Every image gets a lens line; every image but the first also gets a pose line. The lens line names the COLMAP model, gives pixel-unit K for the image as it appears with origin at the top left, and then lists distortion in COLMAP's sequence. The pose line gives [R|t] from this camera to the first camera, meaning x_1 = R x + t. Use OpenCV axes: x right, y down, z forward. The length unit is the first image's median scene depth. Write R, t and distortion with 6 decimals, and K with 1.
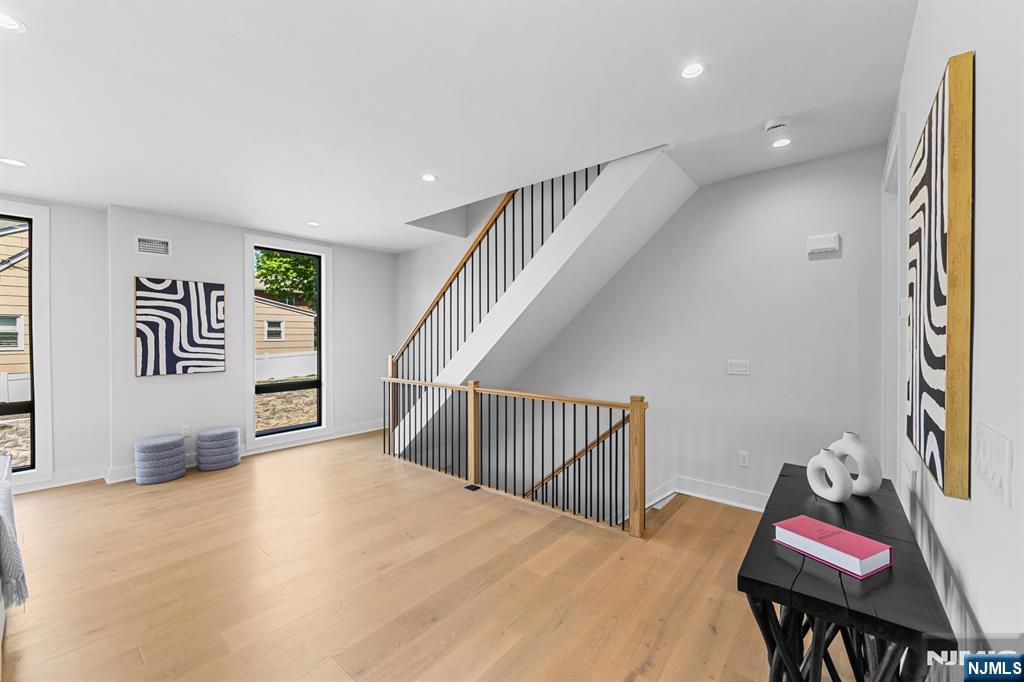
lens RADIAL K [[405.7, 0, 513.7], [0, 405.7, 338.1], [0, 0, 1]] dist [-0.003027, -0.000141]
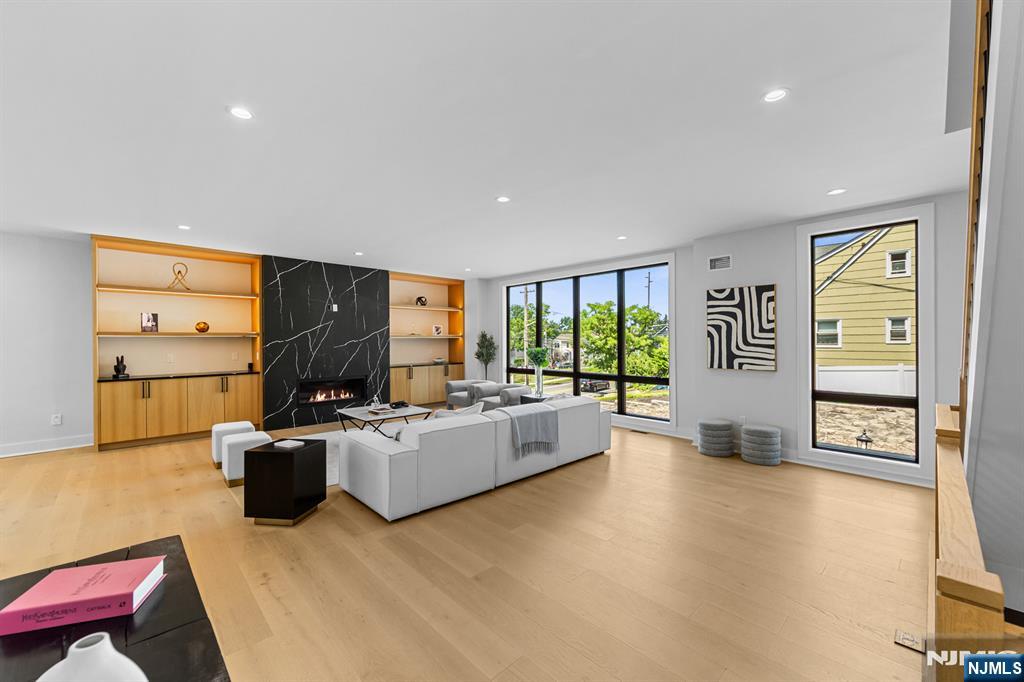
lens RADIAL K [[405.7, 0, 511.7], [0, 405.7, 341.1], [0, 0, 1]] dist [-0.003027, -0.000141]
pose [[-0.113154, 0.005877, -0.993560, 0.391191], [0.002158, 0.999982, 0.005669, 0.000630], [0.993575, -0.001502, -0.113164, 0.507657]]
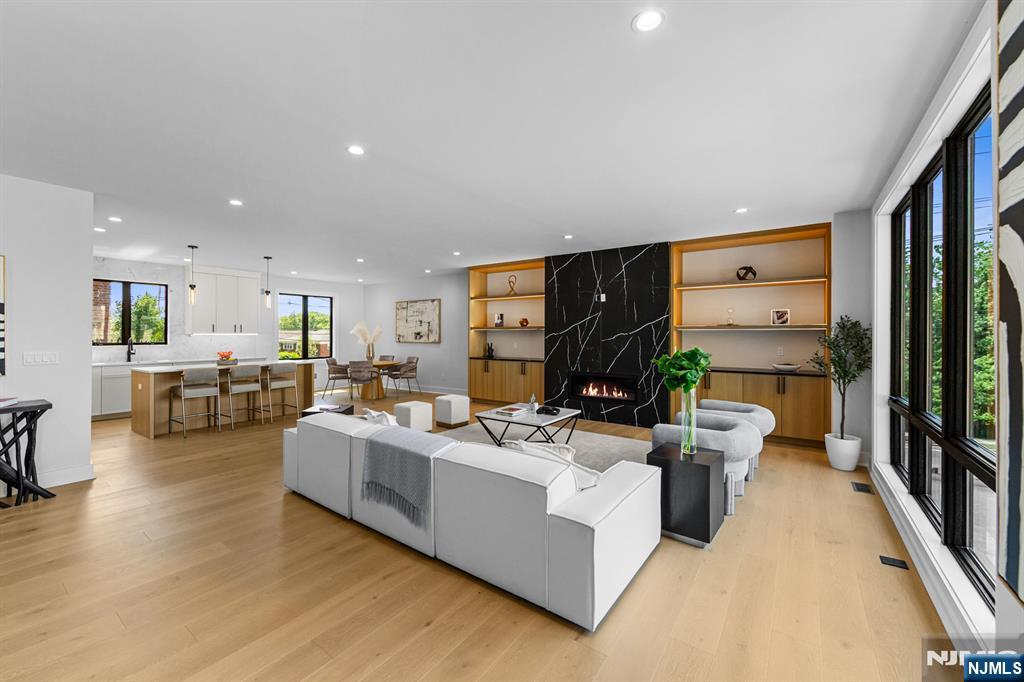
lens RADIAL K [[405.7, 0, 511.4], [0, 405.7, 332.4], [0, 0, 1]] dist [-0.003027, -0.000141]
pose [[-0.997357, 0.002322, -0.072626, -0.708721], [0.002288, 0.999997, 0.000547, 0.001779], [0.072627, 0.000379, -0.997359, 1.092933]]
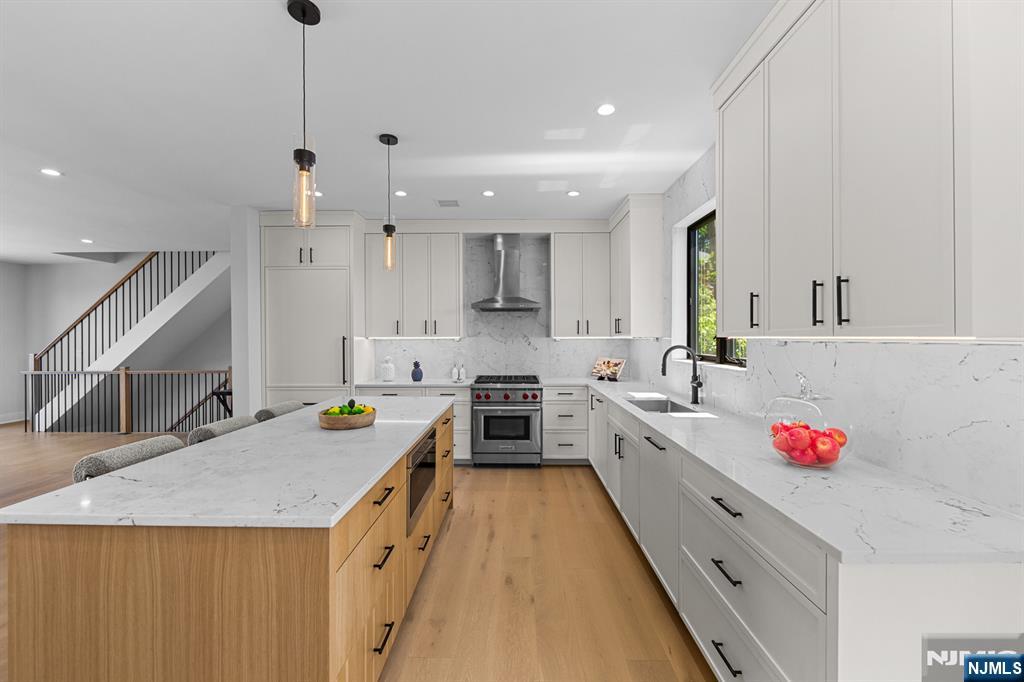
lens RADIAL K [[405.7, 0, 513.5], [0, 405.7, 339.6], [0, 0, 1]] dist [-0.003027, -0.000141]
pose [[0.776364, -0.005636, 0.630259, 0.074846], [0.006470, 0.999979, 0.000972, 0.008782], [-0.630251, 0.003323, 0.776384, -1.053150]]
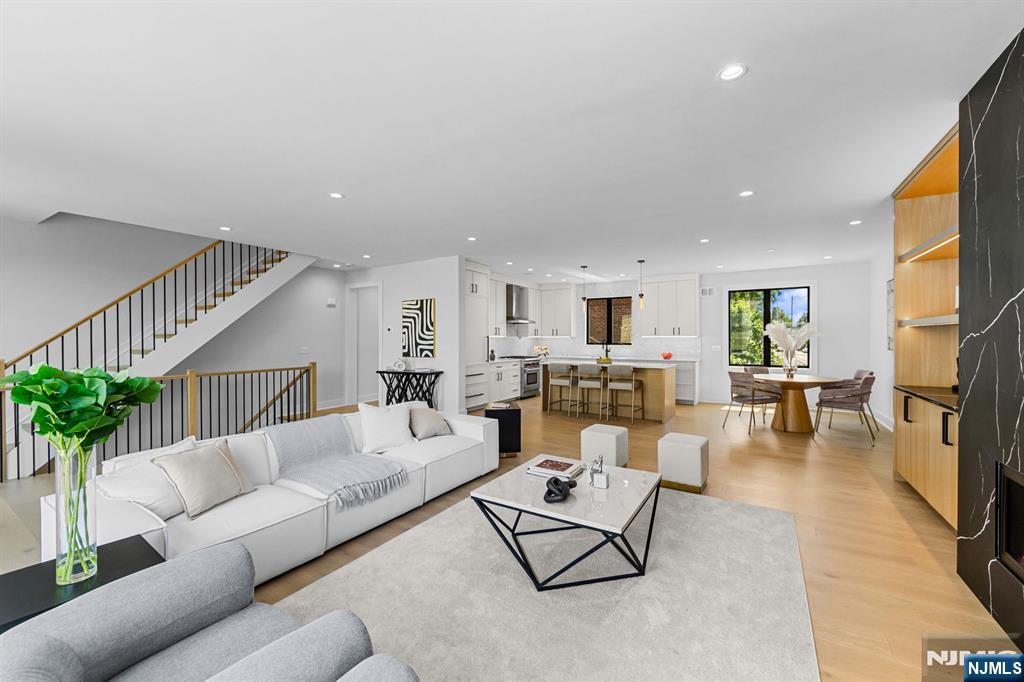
lens RADIAL K [[405.7, 0, 513.1], [0, 405.7, 338.1], [0, 0, 1]] dist [-0.003027, -0.000141]
pose [[-0.139500, 0.000336, 0.990222, -1.425457], [0.007110, 0.999975, 0.000662, 0.009152], [-0.990197, 0.007133, -0.139499, 0.131634]]
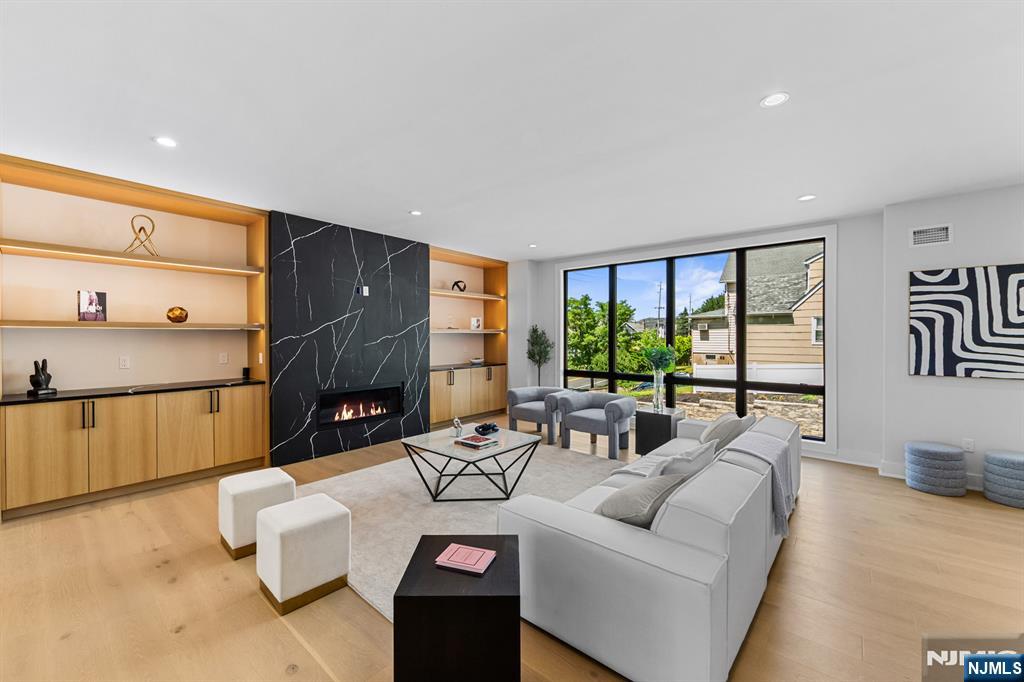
lens RADIAL K [[405.7, 0, 512.4], [0, 405.7, 338.9], [0, 0, 1]] dist [-0.003027, -0.000141]
pose [[-0.006687, 0.011083, -0.999916, 0.038945], [-0.002581, 0.999935, 0.011101, 0.000701], [0.999974, 0.002655, -0.006658, 0.054075]]
